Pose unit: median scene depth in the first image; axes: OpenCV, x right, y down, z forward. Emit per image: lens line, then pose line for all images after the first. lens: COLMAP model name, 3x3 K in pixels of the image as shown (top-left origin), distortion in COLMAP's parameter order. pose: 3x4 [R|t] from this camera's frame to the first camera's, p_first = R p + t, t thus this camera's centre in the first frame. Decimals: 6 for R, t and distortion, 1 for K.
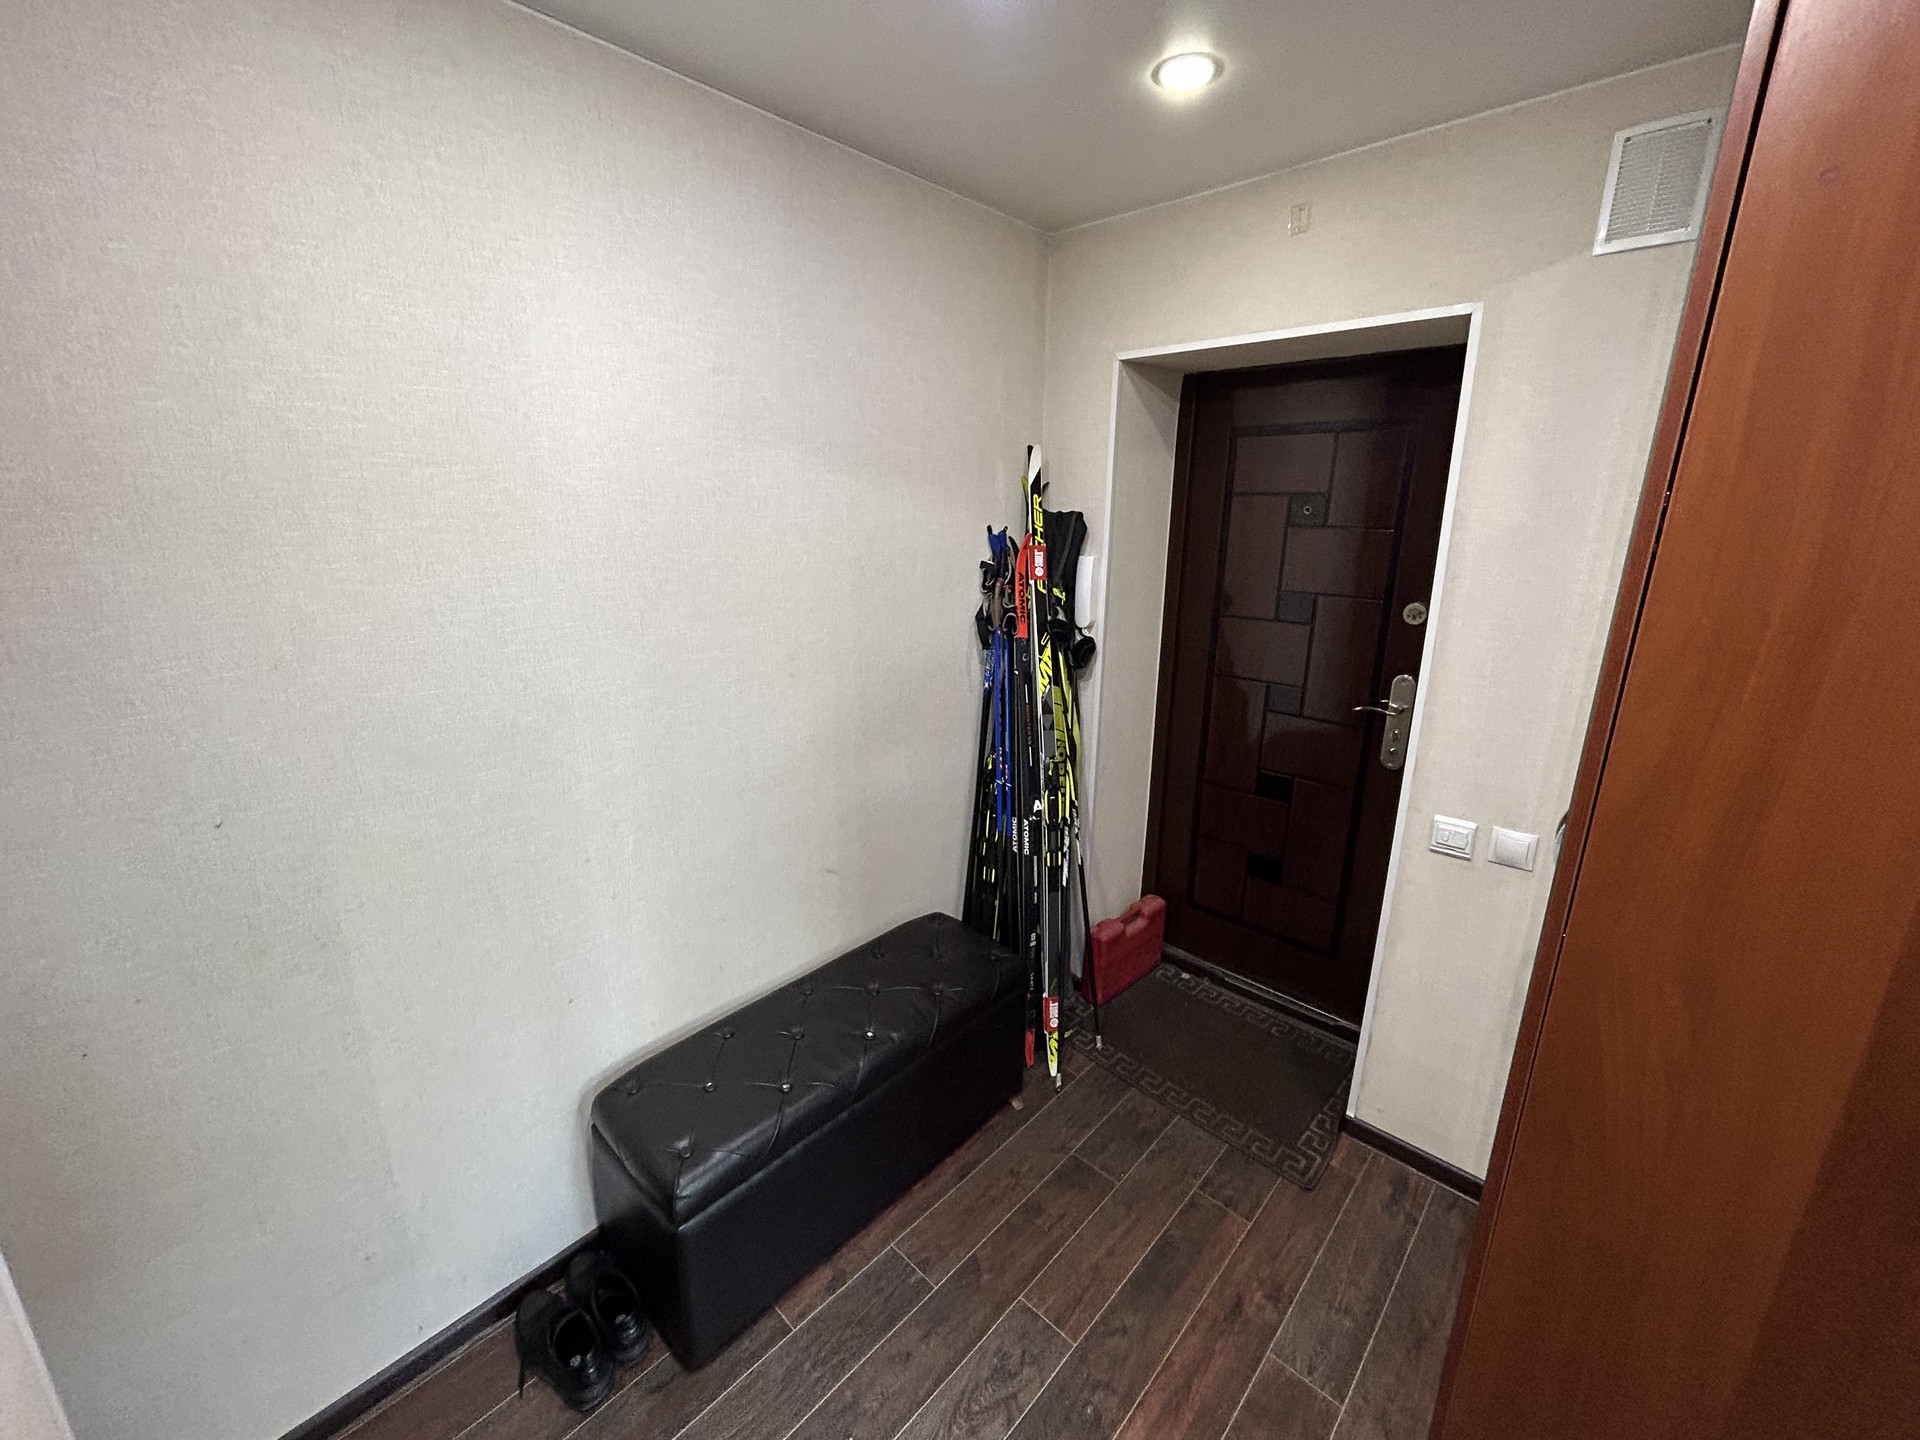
lens RADIAL K [[779.4, 0, 961.2], [0, 779.4, 714.7], [0, 0, 1]] dist [-0.012266, 0.005231]
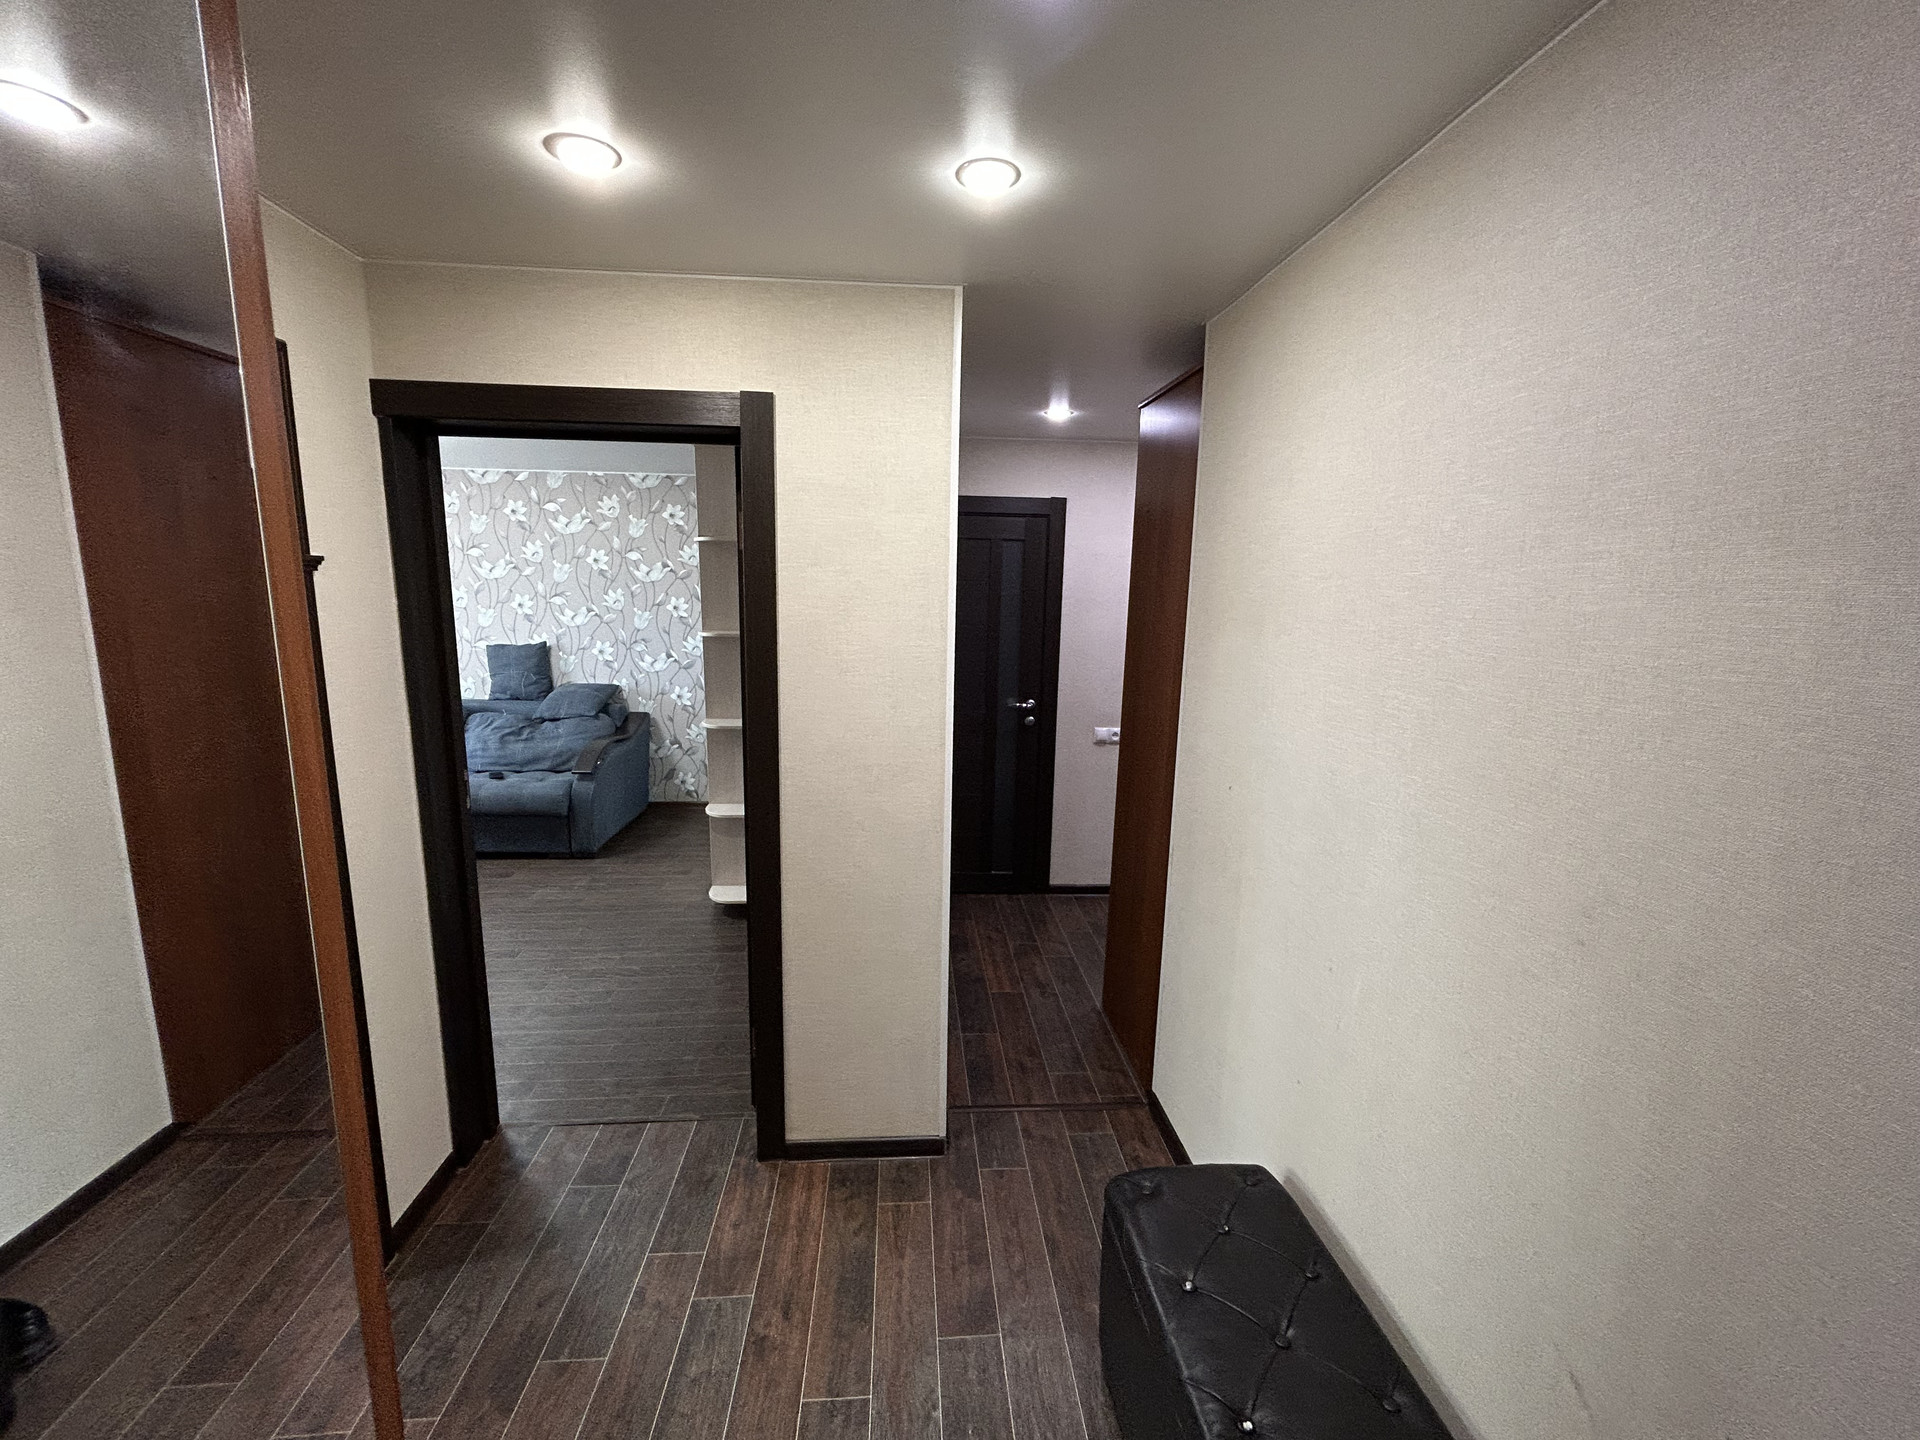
lens RADIAL K [[779.4, 0, 961.2], [0, 779.4, 714.7], [0, 0, 1]] dist [-0.012266, 0.005231]
pose [[-0.681833, 0.106509, -0.723712, 0.861713], [-0.212795, 0.917678, 0.335536, -0.420302], [0.699873, 0.382782, -0.603039, 1.458626]]
